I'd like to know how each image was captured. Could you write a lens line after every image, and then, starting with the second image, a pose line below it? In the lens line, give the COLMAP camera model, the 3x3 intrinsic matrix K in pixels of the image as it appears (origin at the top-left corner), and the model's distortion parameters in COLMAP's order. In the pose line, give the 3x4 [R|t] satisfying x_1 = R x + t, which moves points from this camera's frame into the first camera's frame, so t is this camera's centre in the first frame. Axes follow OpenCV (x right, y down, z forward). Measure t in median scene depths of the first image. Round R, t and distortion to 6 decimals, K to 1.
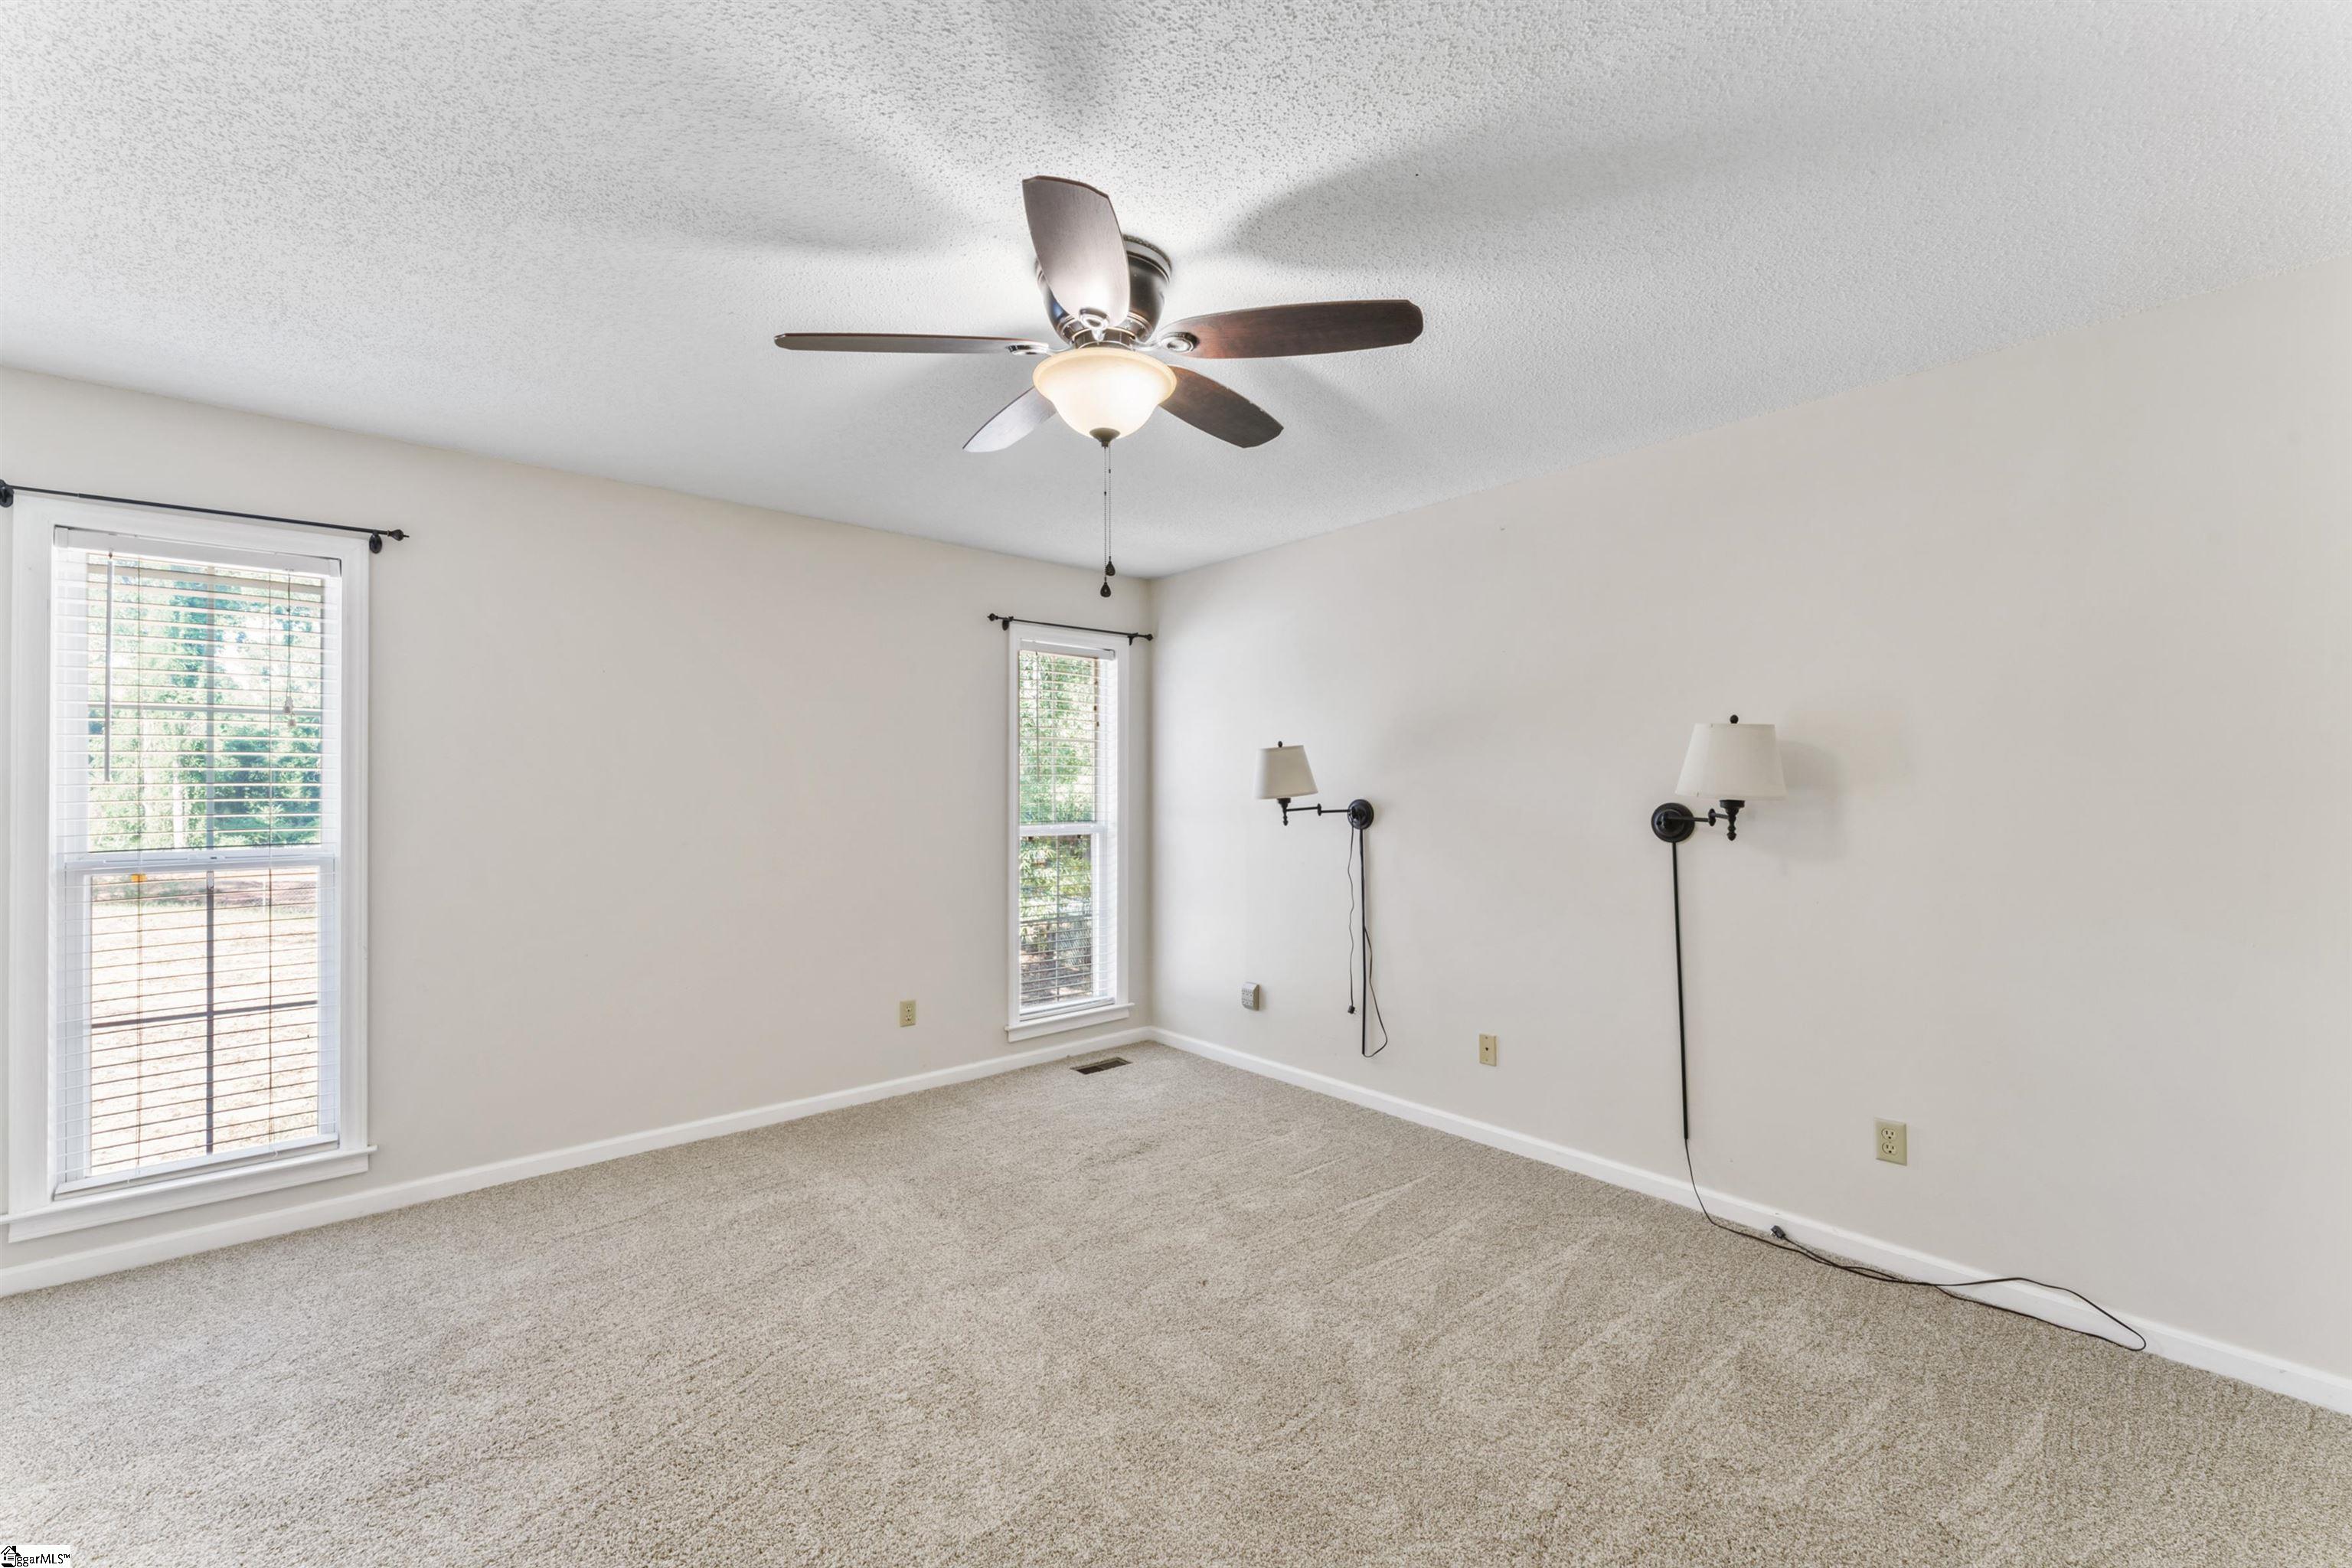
lens RADIAL K [[950.0, 0, 1176.7], [0, 950.0, 790.7], [0, 0, 1]] dist [-0.000465, -0.000895]
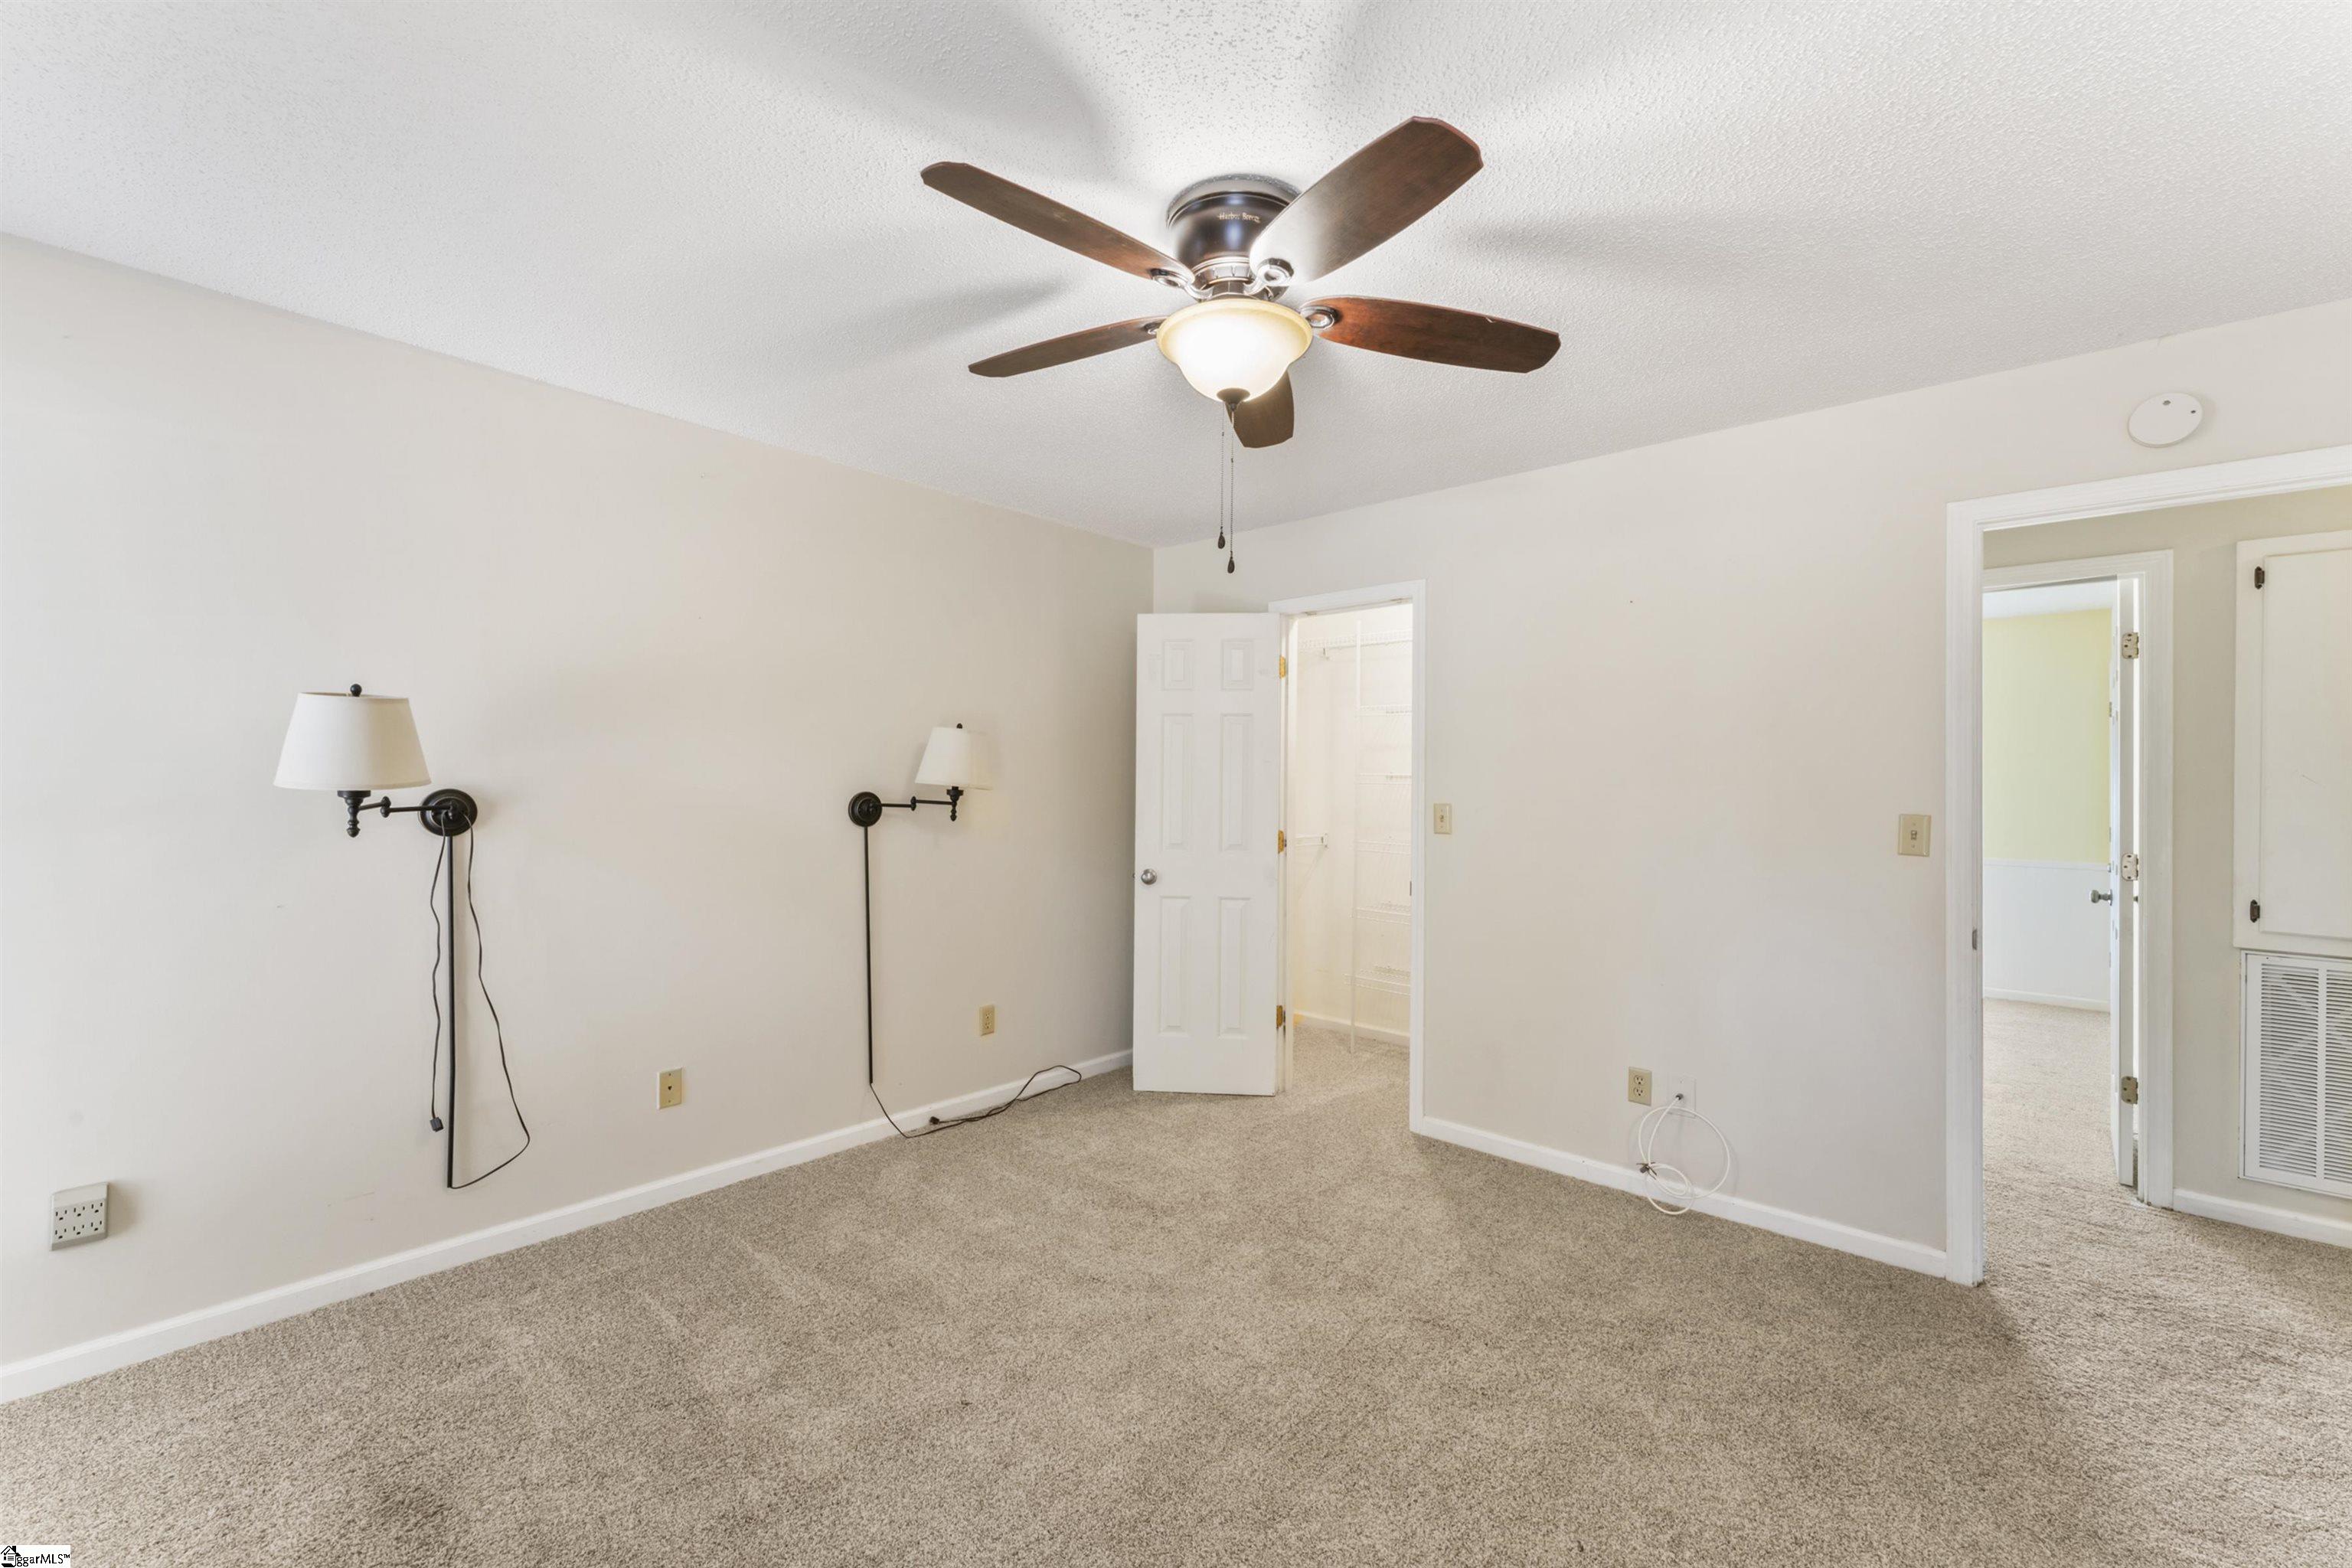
lens RADIAL K [[950.0, 0, 1176.7], [0, 950.0, 790.7], [0, 0, 1]] dist [-0.000465, -0.000895]
pose [[-0.126178, -0.004877, 0.991996, -0.647753], [-0.010716, 0.999936, 0.003553, 0.003470], [-0.991950, -0.010182, -0.126222, 0.775776]]
